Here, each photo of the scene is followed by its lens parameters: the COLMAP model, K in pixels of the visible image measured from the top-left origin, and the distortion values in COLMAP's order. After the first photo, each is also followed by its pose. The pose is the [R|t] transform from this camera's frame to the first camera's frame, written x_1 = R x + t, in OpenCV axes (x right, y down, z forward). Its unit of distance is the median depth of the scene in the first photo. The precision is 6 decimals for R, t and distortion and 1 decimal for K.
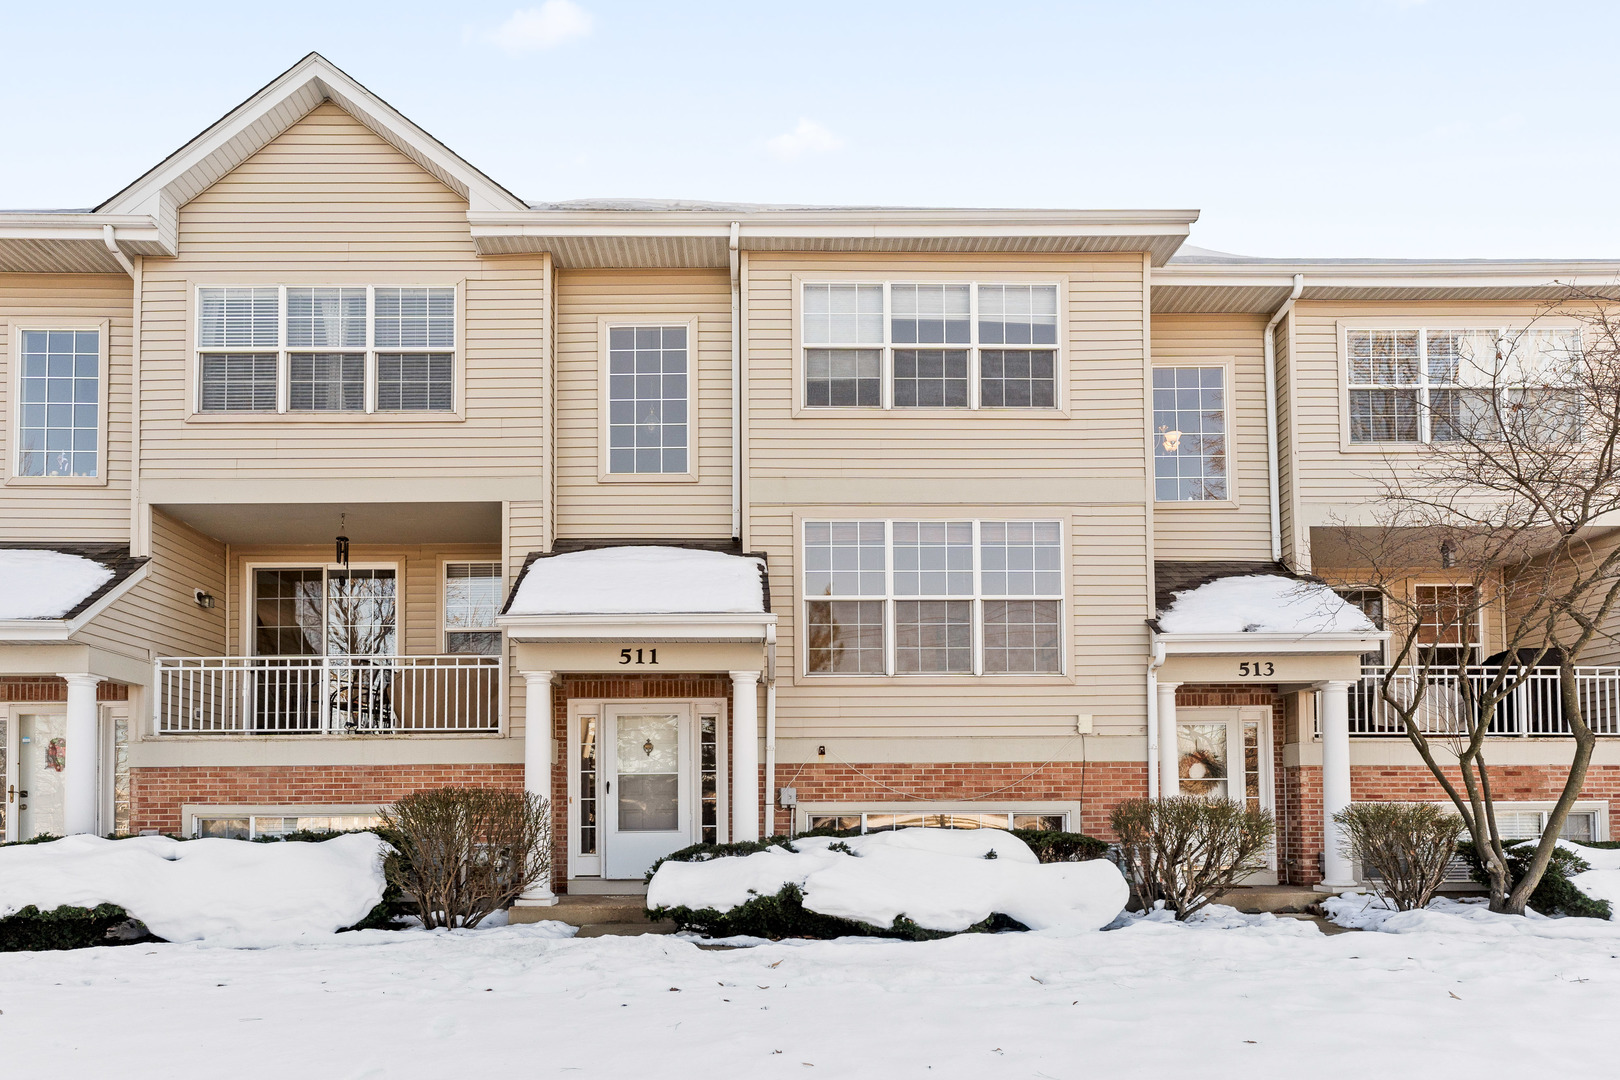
lens RADIAL K [[626.1, 0, 810.0], [0, 626.1, 562.2], [0, 0, 1]] dist [0.001298, 0.000051]
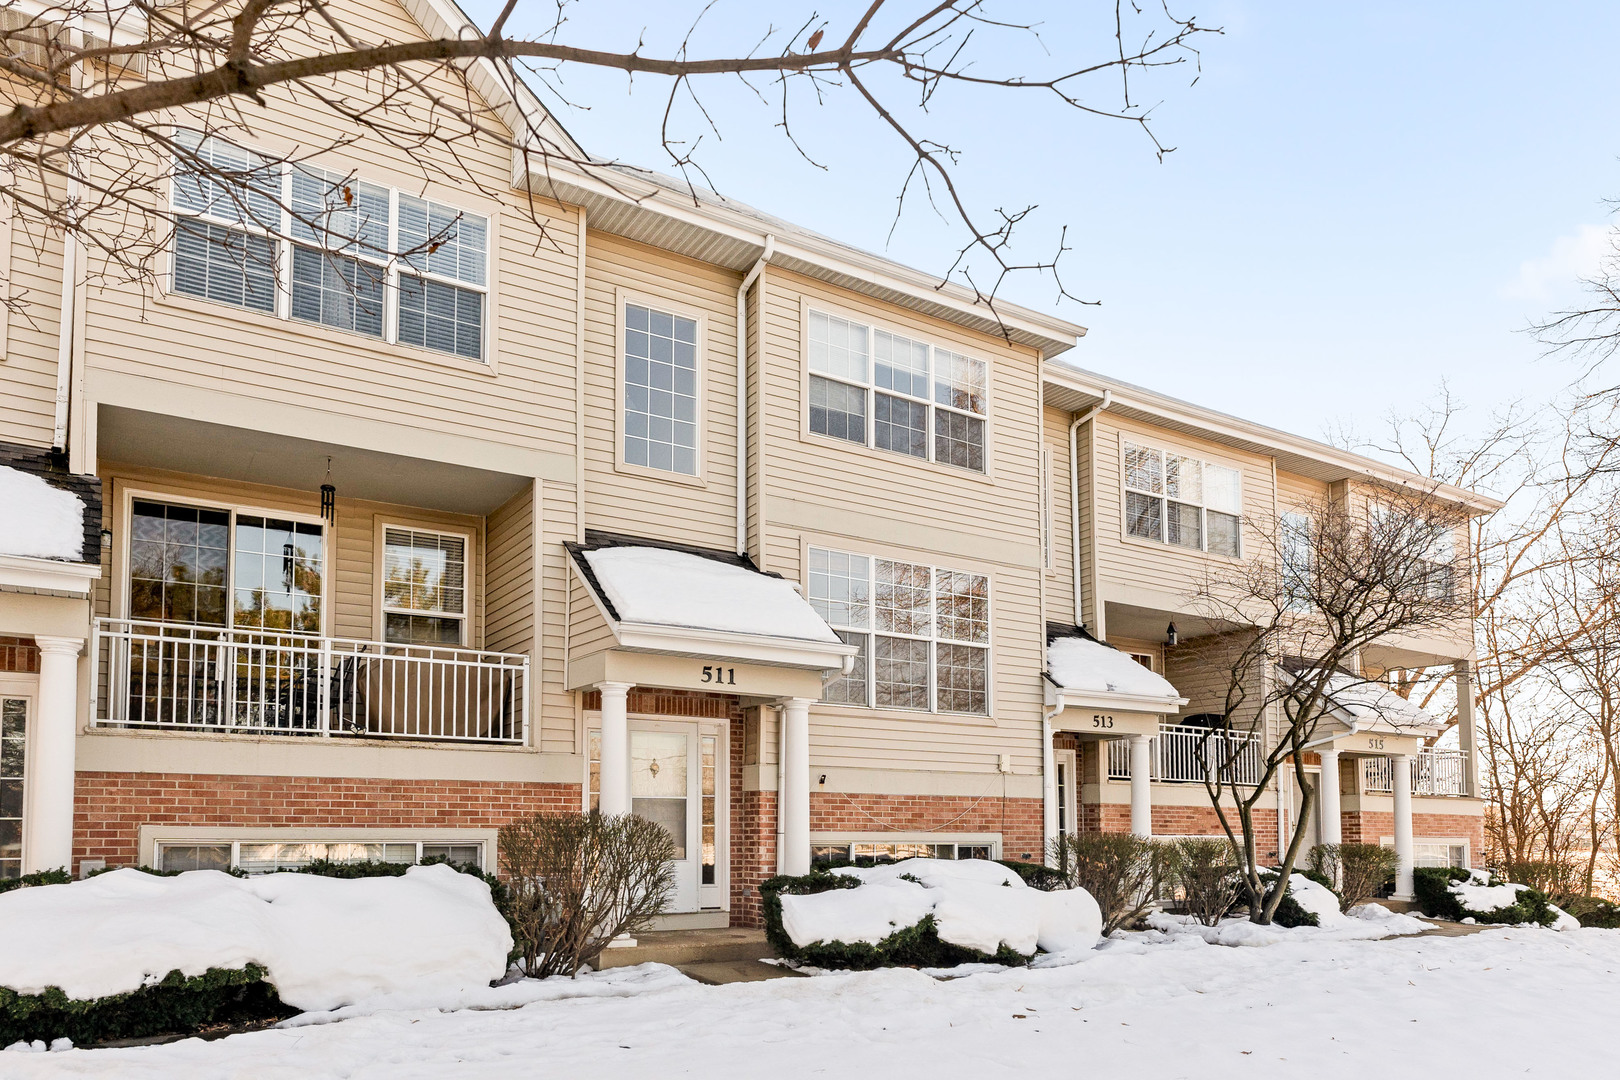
lens RADIAL K [[651.7, 0, 808.1], [0, 651.7, 546.9], [0, 0, 1]] dist [0.000618, 0.000129]
pose [[0.933743, 0.157371, 0.321494, -0.390057], [-0.145907, 0.987501, -0.059609, -0.002646], [-0.326856, 0.008751, 0.945034, 0.013075]]
